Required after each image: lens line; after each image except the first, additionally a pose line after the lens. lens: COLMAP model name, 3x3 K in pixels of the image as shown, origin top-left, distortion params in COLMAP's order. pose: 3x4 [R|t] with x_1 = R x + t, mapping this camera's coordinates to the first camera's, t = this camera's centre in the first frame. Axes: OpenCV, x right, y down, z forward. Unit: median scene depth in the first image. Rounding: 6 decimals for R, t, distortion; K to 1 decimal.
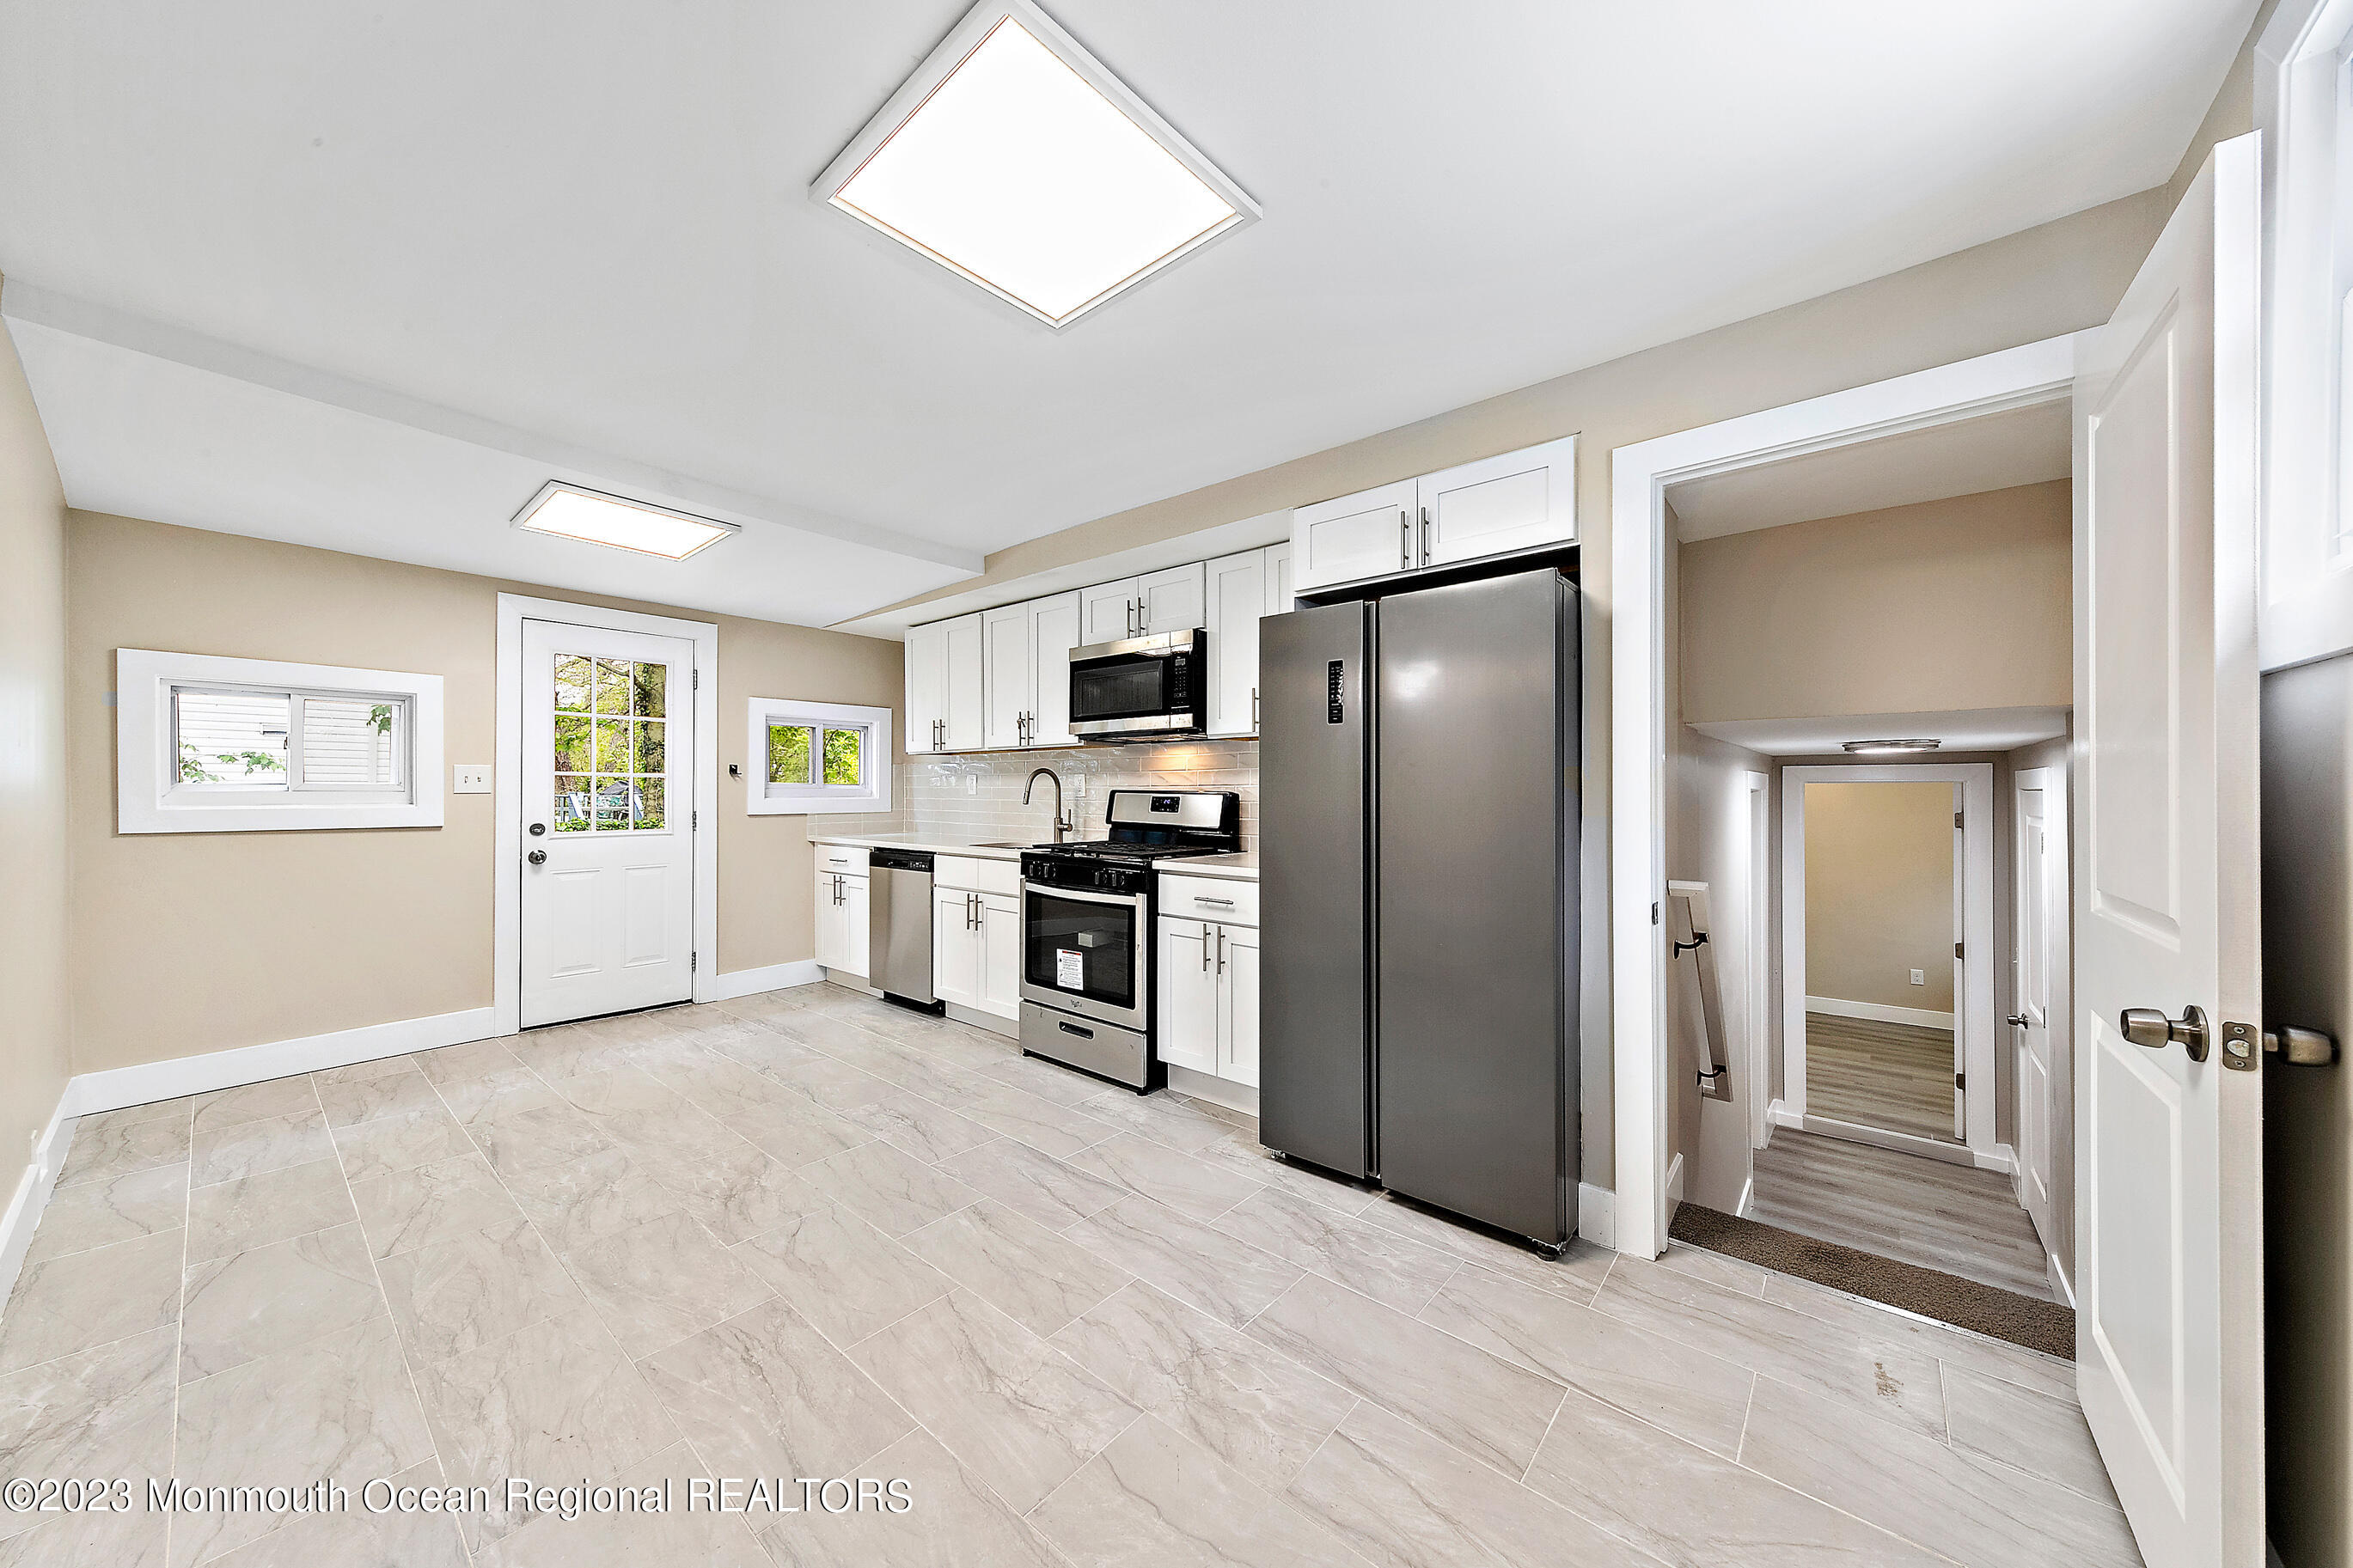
lens RADIAL K [[785.7, 0, 1173.4], [0, 785.7, 781.1], [0, 0, 1]] dist [0.001049, 0.000106]
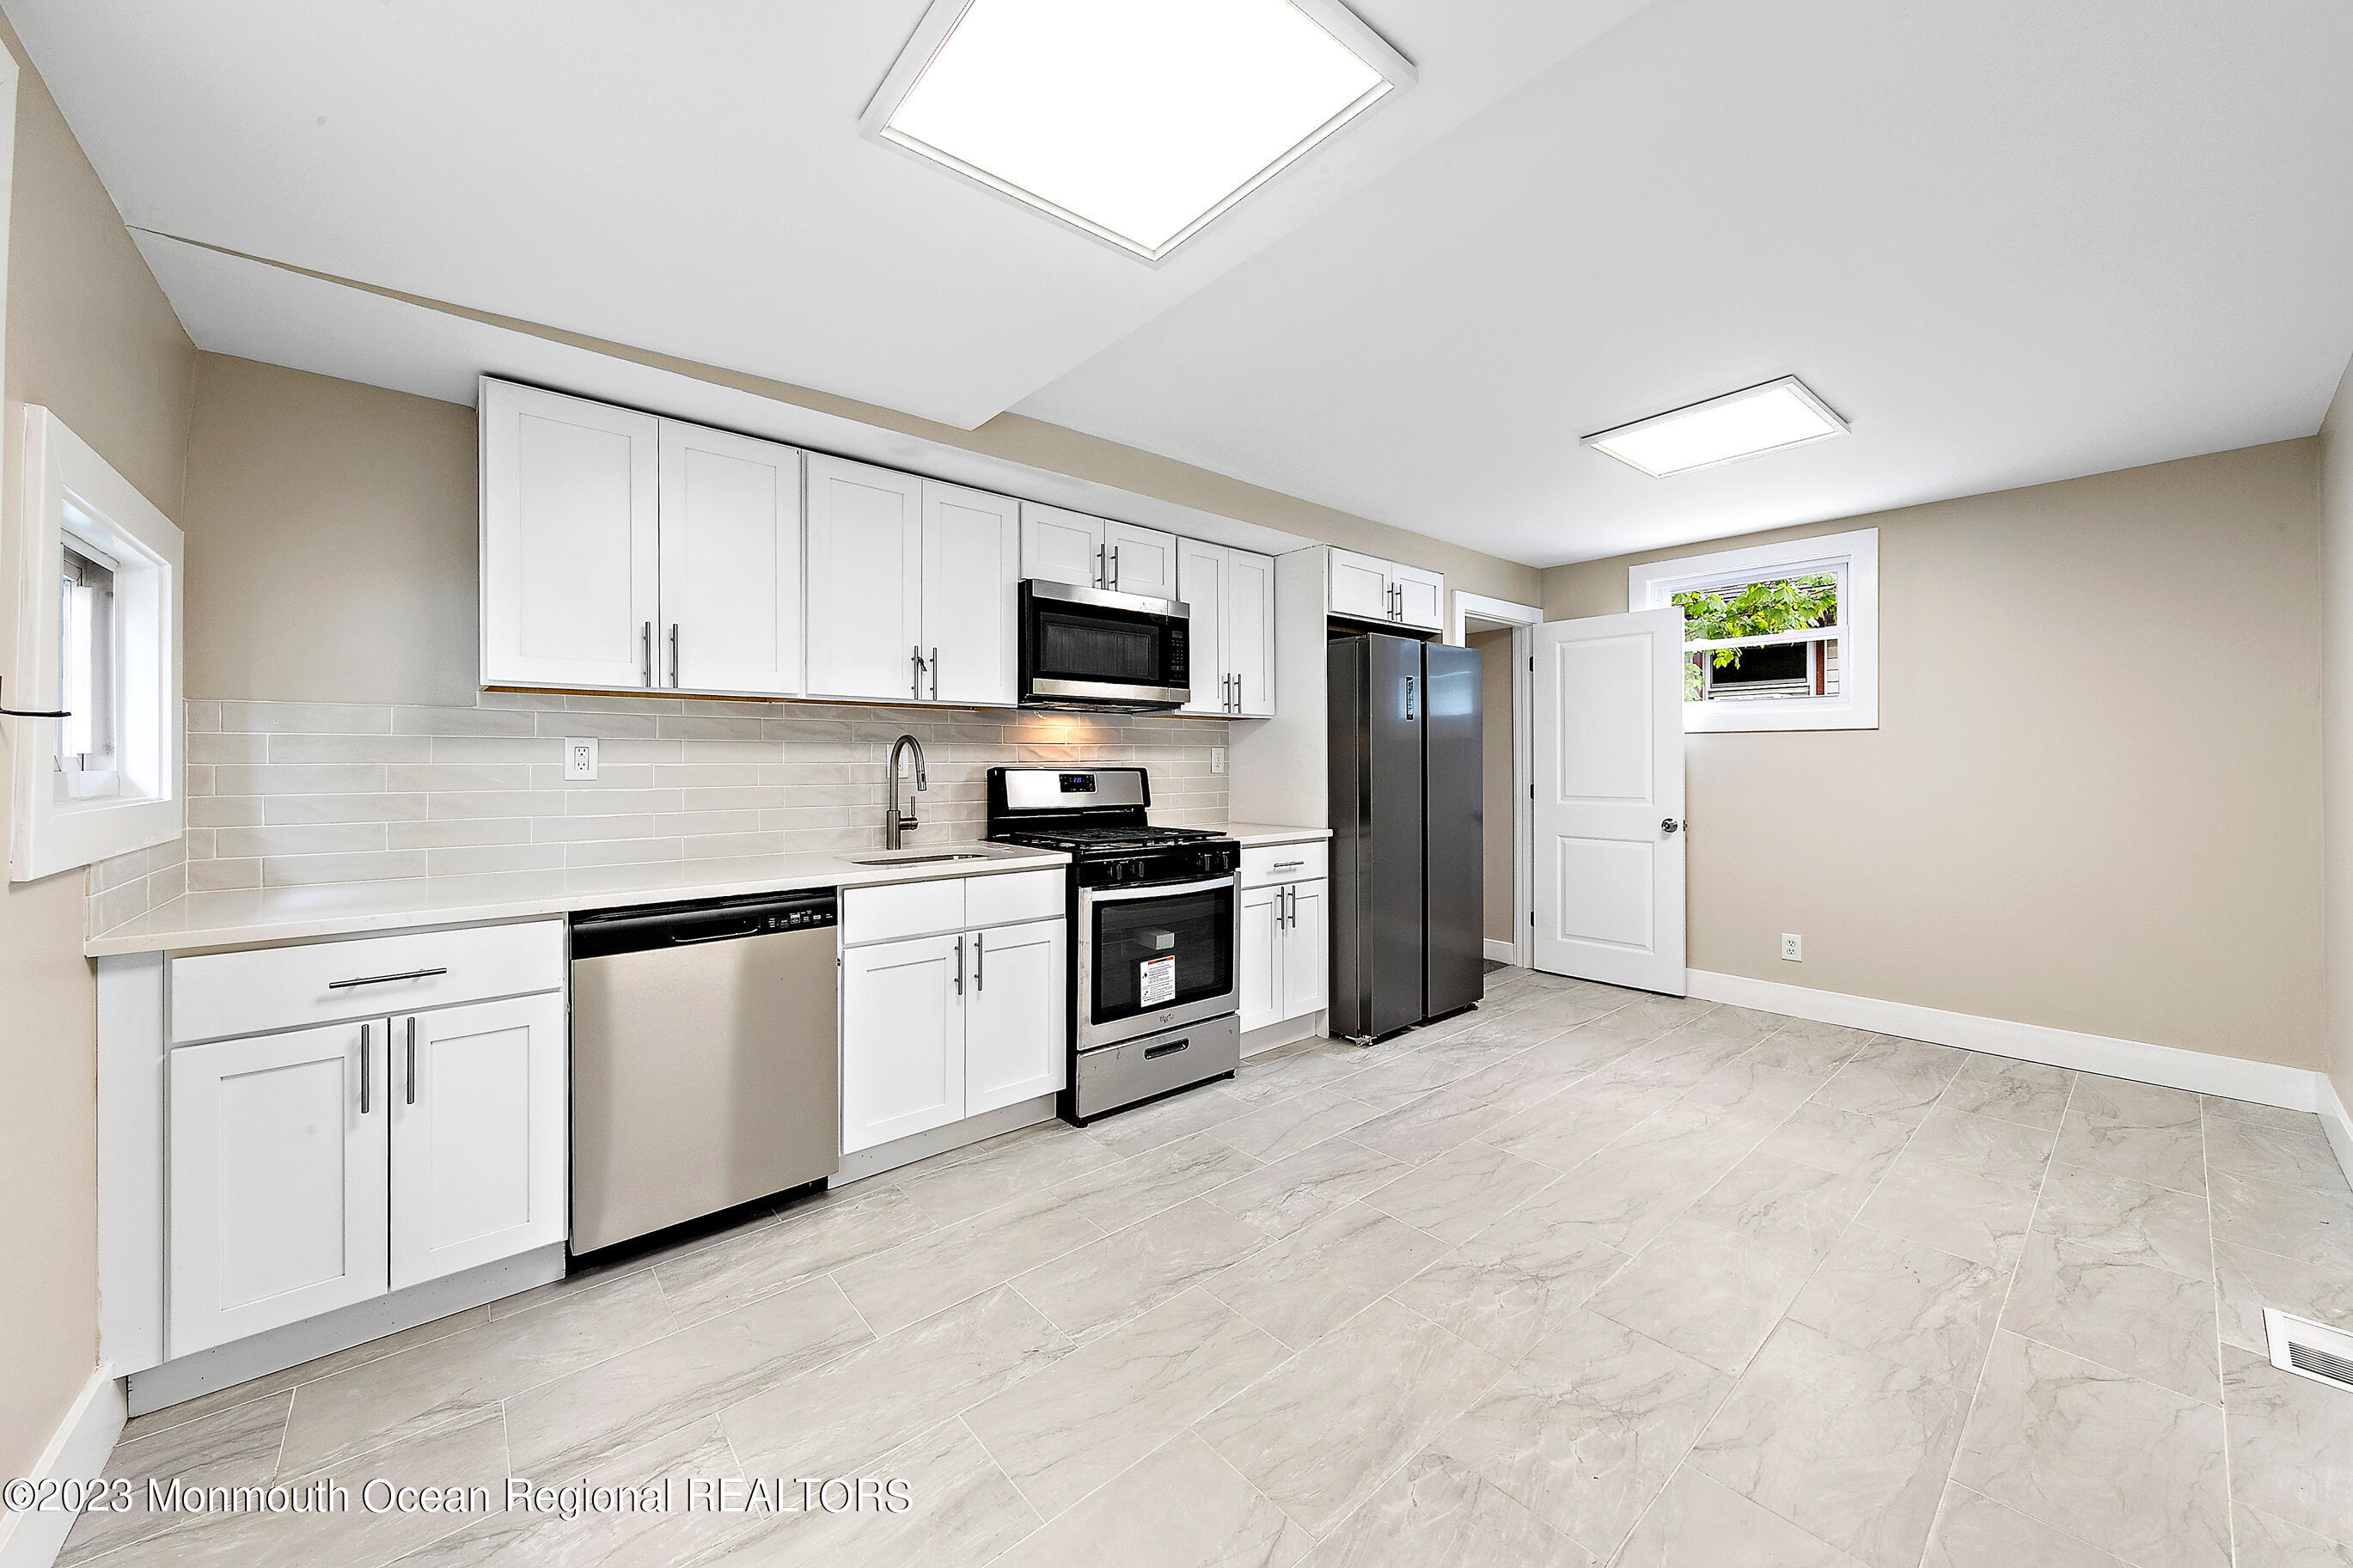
lens RADIAL K [[853.4, 0, 1127.8], [0, 853.4, 751.3], [0, 0, 1]] dist [0.000816, -0.000508]
pose [[0.196278, 0.008968, 0.980507, -1.130903], [-0.006722, 0.999947, -0.007800, 0.002193], [-0.980525, -0.005060, 0.196328, 0.934928]]
